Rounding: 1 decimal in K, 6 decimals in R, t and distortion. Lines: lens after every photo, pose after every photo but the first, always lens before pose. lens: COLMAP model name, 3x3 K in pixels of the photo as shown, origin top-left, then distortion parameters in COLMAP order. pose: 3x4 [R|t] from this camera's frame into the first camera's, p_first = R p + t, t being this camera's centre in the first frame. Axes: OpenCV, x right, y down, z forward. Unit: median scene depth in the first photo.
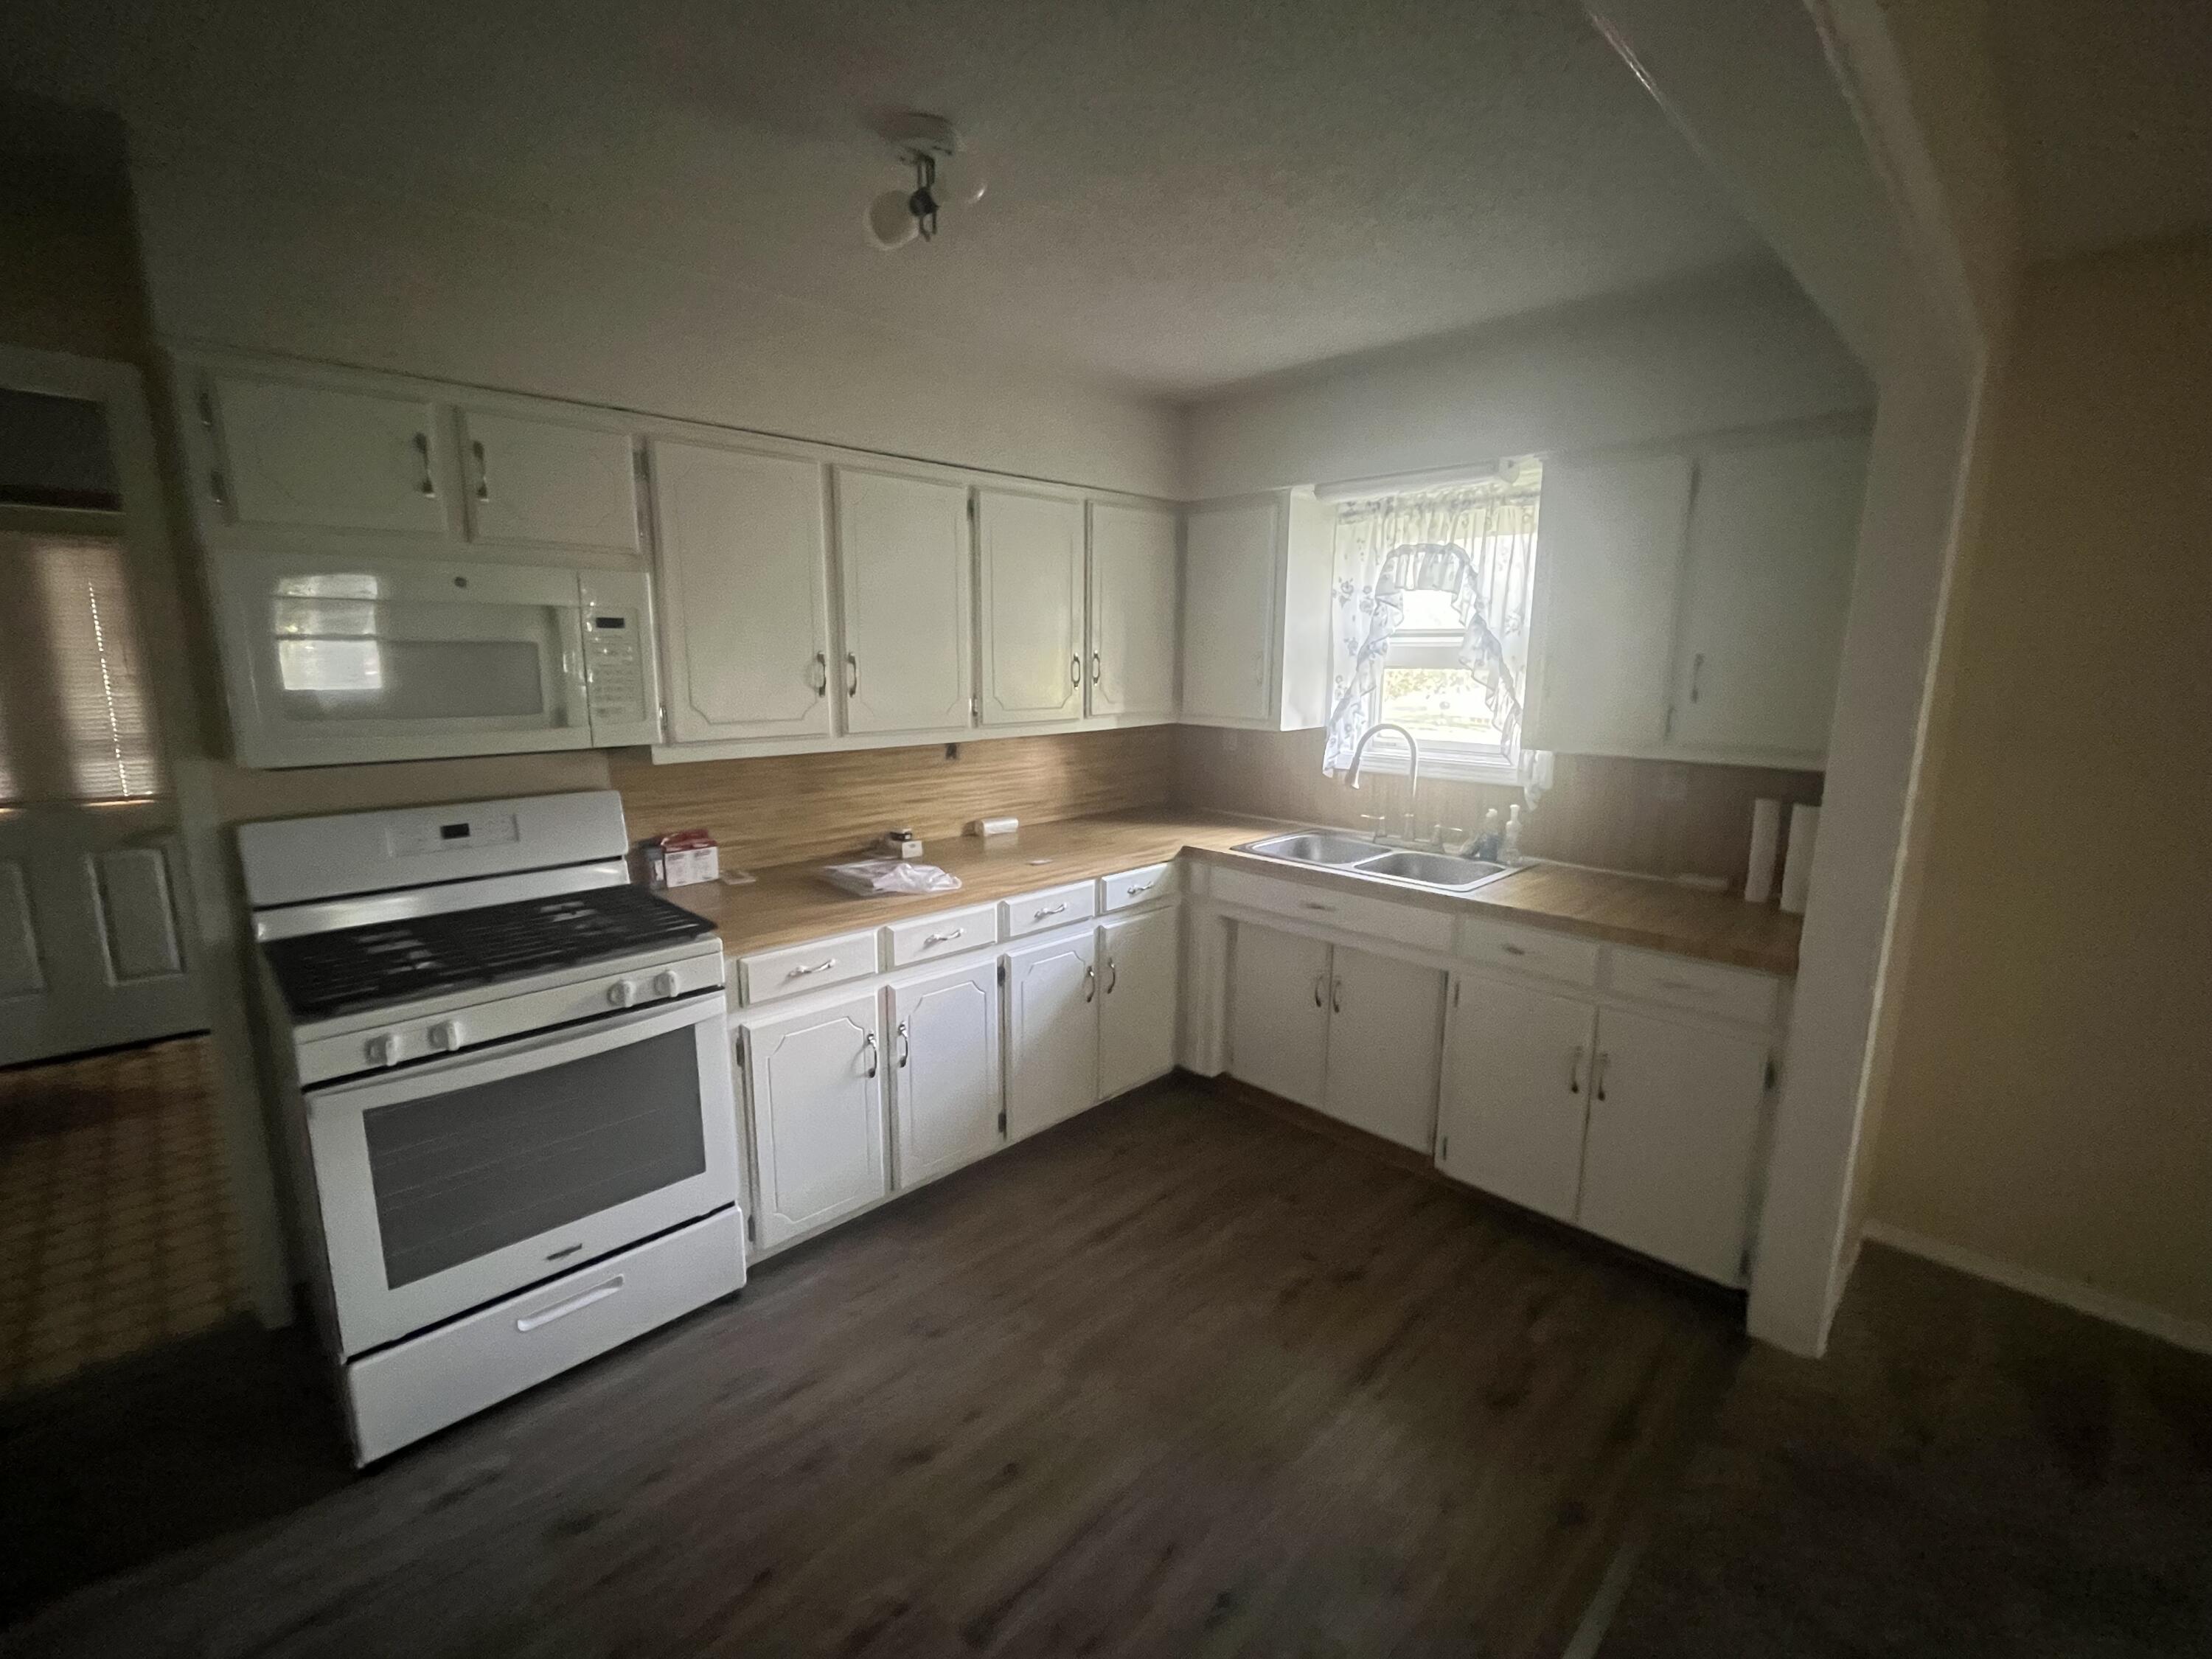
lens RADIAL K [[958.6, 0, 1104.8], [0, 958.6, 826.6], [0, 0, 1]] dist [-0.003493, 0.000848]
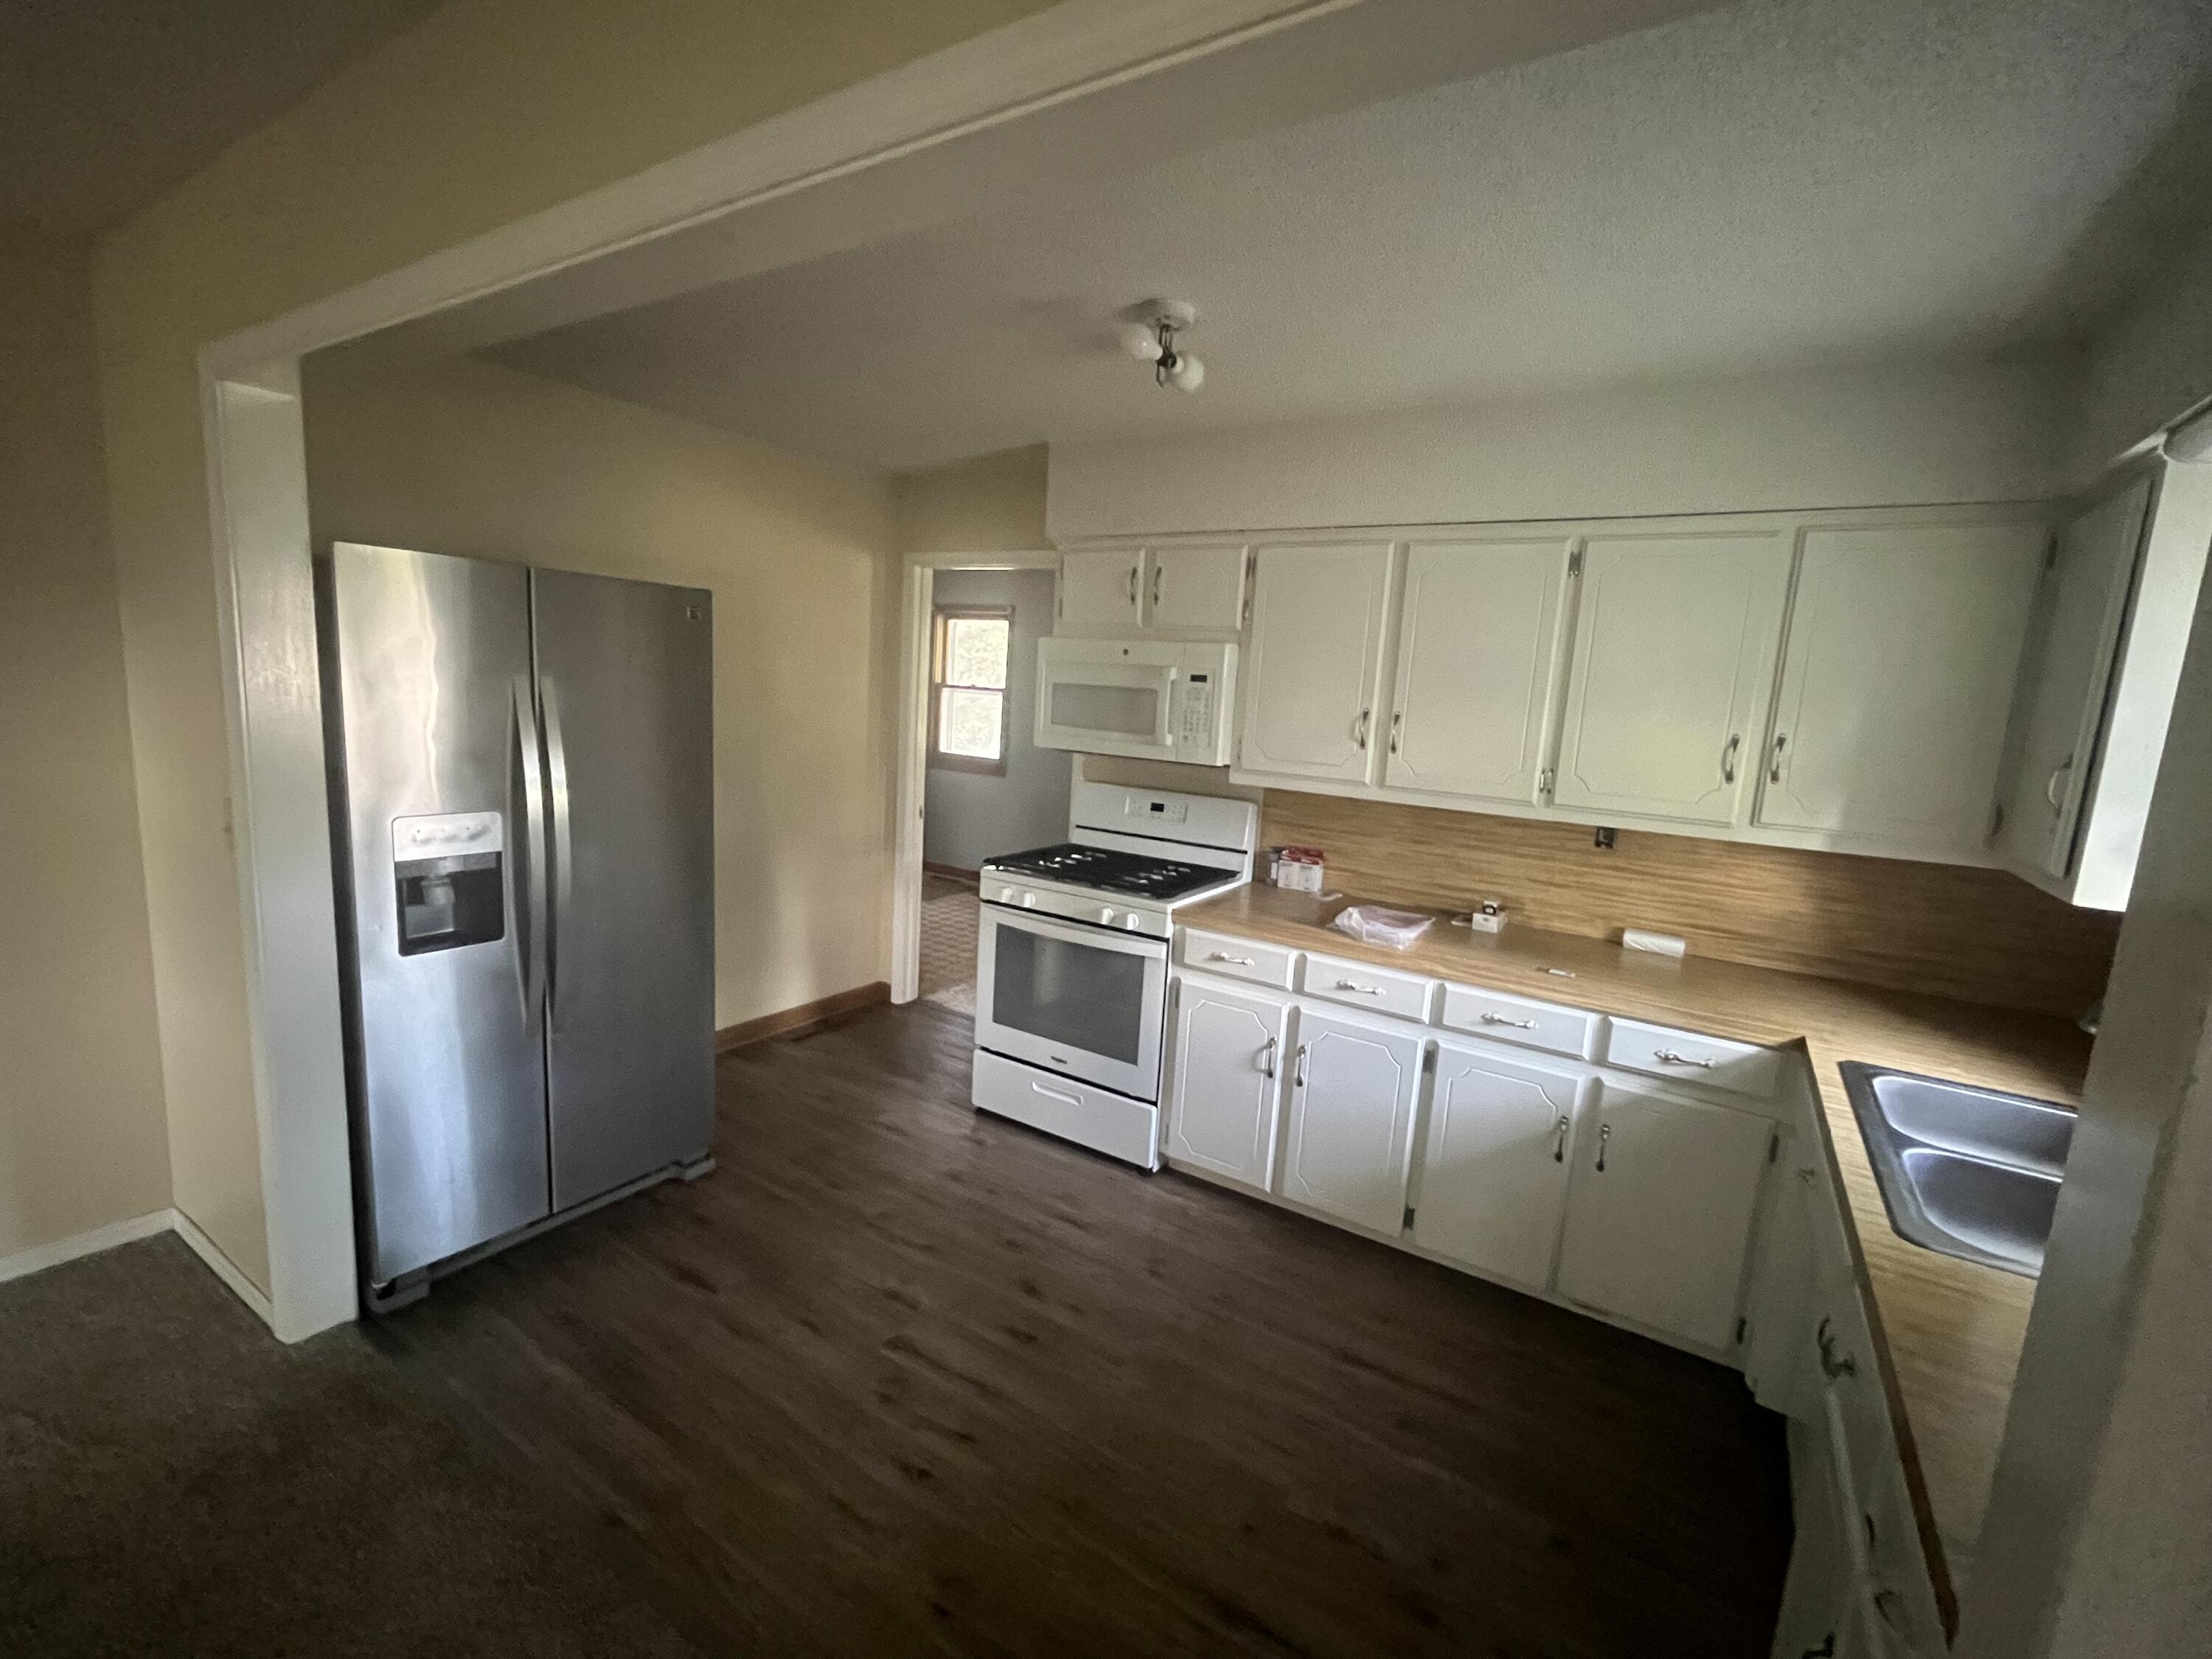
lens RADIAL K [[958.6, 0, 1104.8], [0, 958.6, 826.6], [0, 0, 1]] dist [-0.003493, 0.000848]
pose [[0.215926, 0.151478, -0.964588, 0.723482], [-0.235721, 0.966760, 0.099052, -0.086837], [0.947529, 0.205986, 0.244456, 0.454818]]
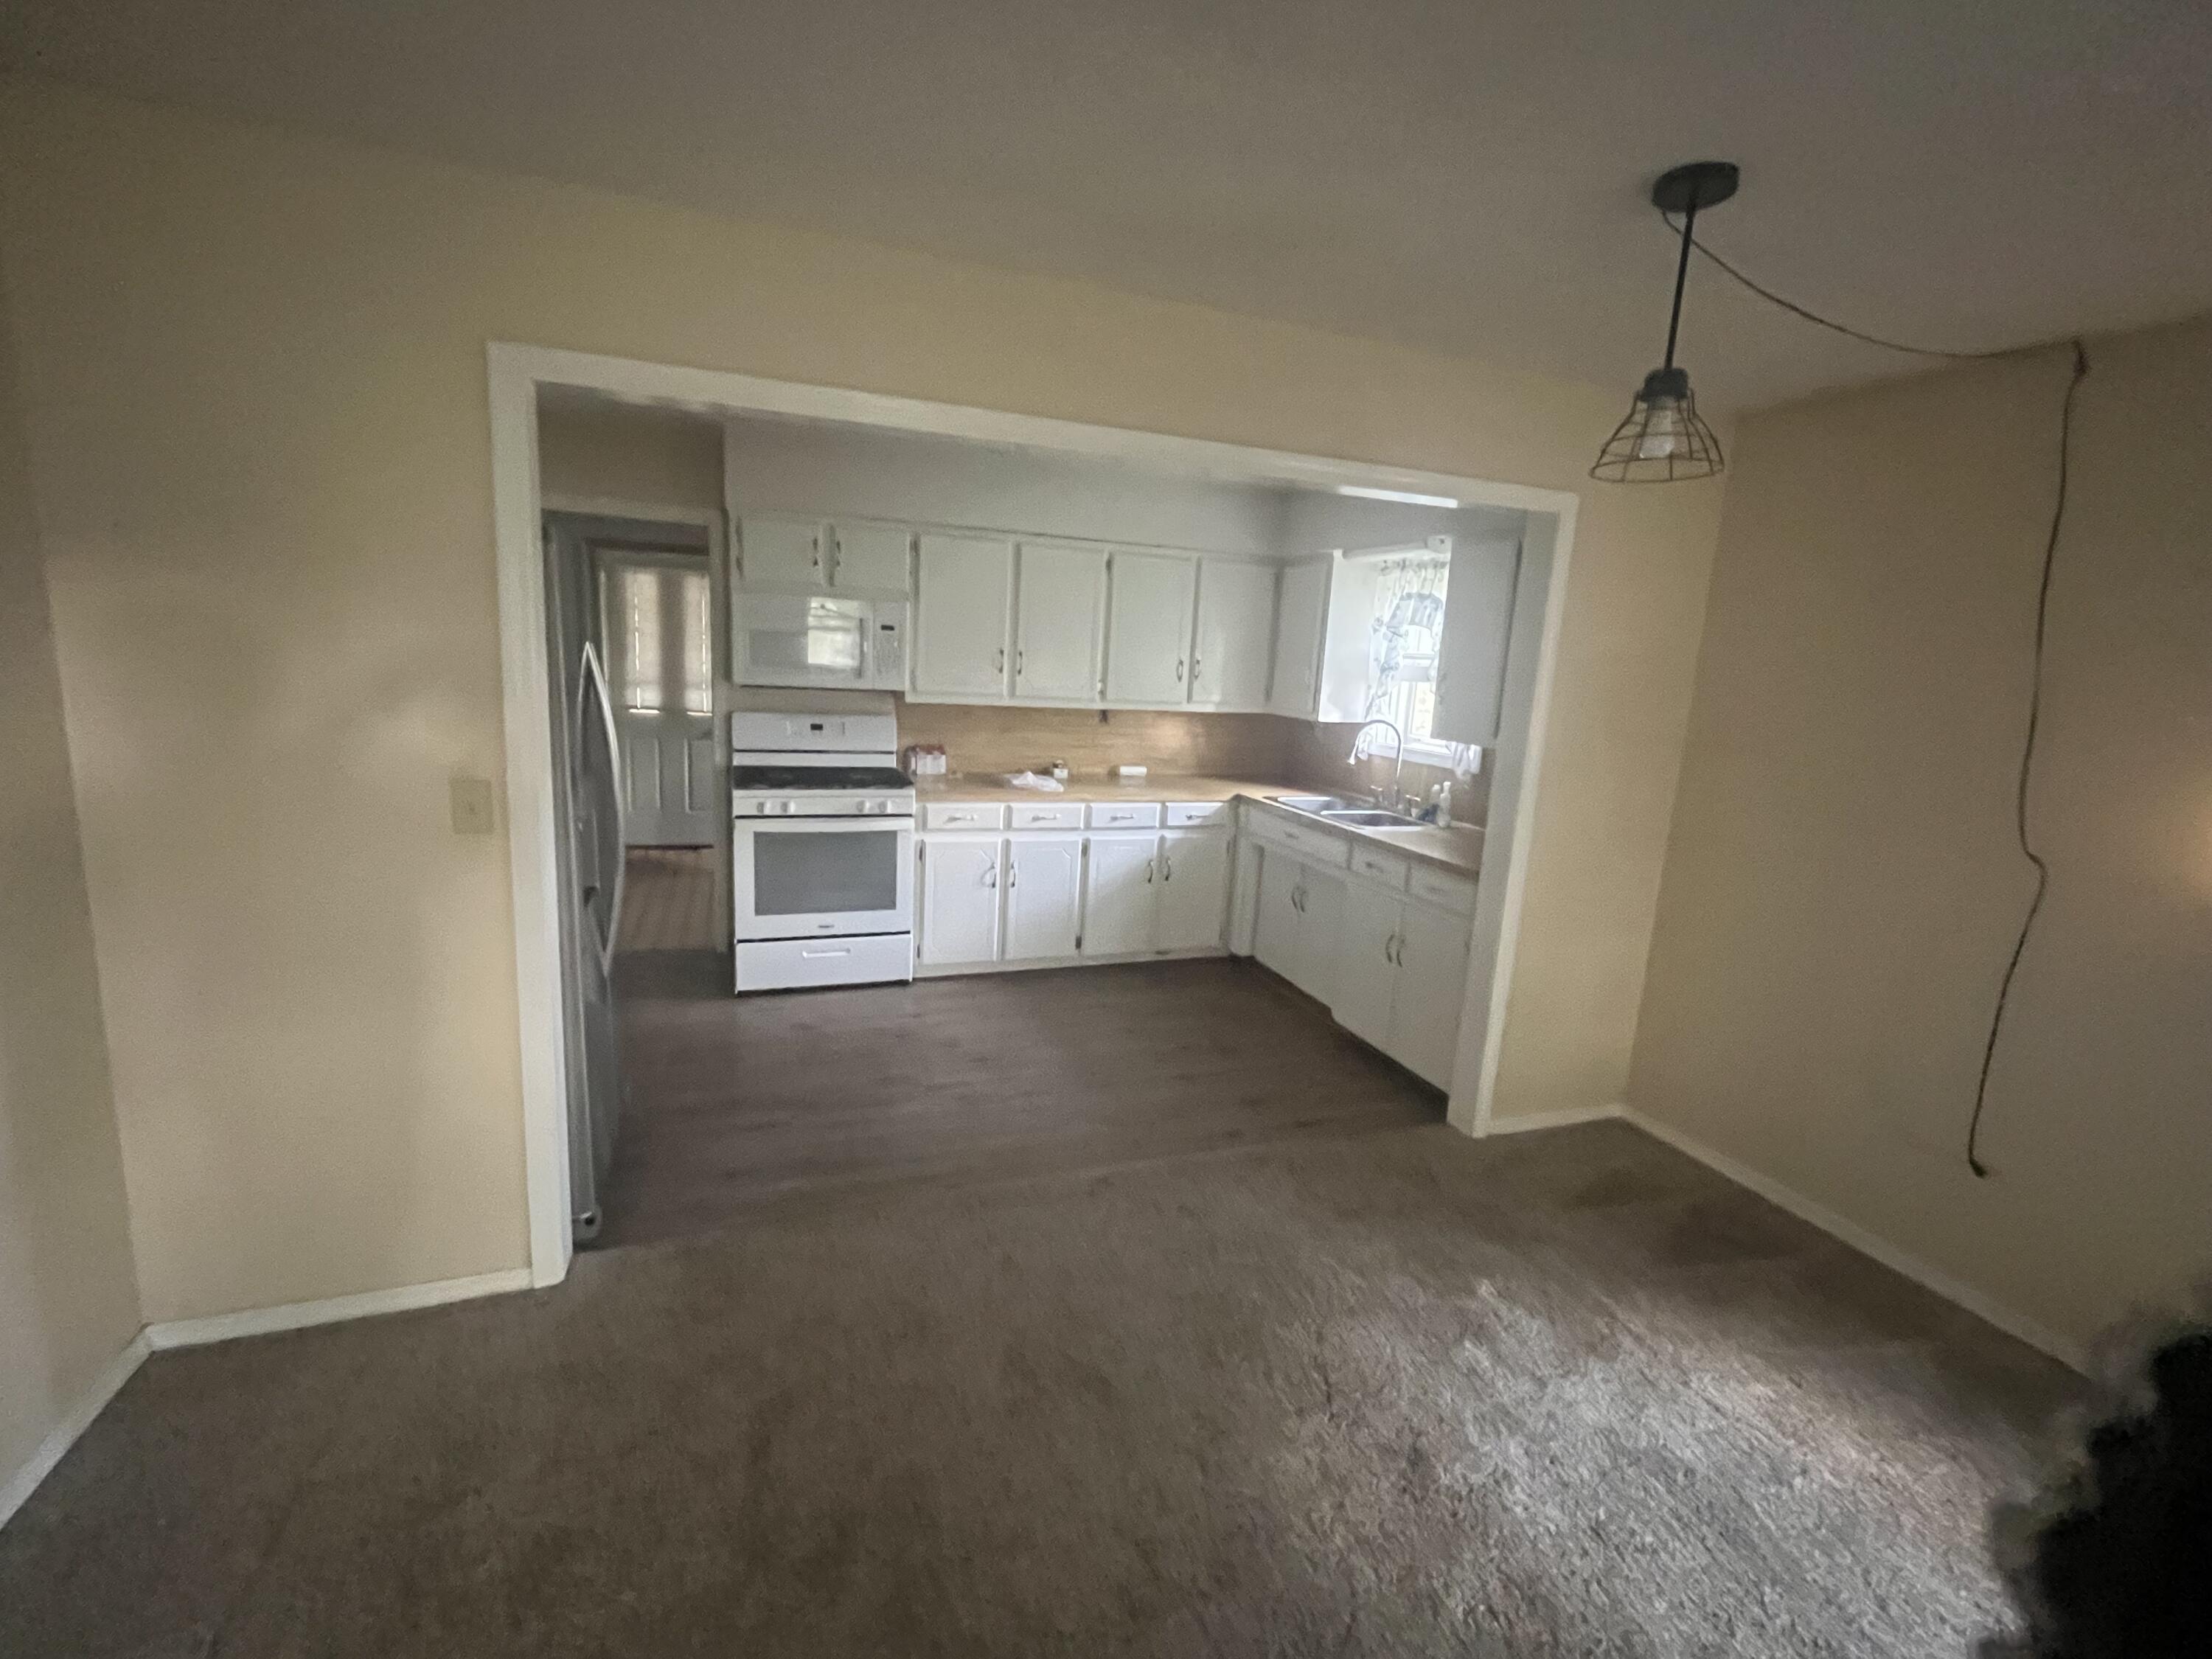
lens RADIAL K [[958.6, 0, 1104.8], [0, 958.6, 826.6], [0, 0, 1]] dist [-0.003493, 0.000848]
pose [[0.908926, 0.119372, -0.399504, 0.608136], [-0.124806, 0.992103, 0.012489, 0.096089], [0.397840, 0.038509, 0.916646, -0.521183]]
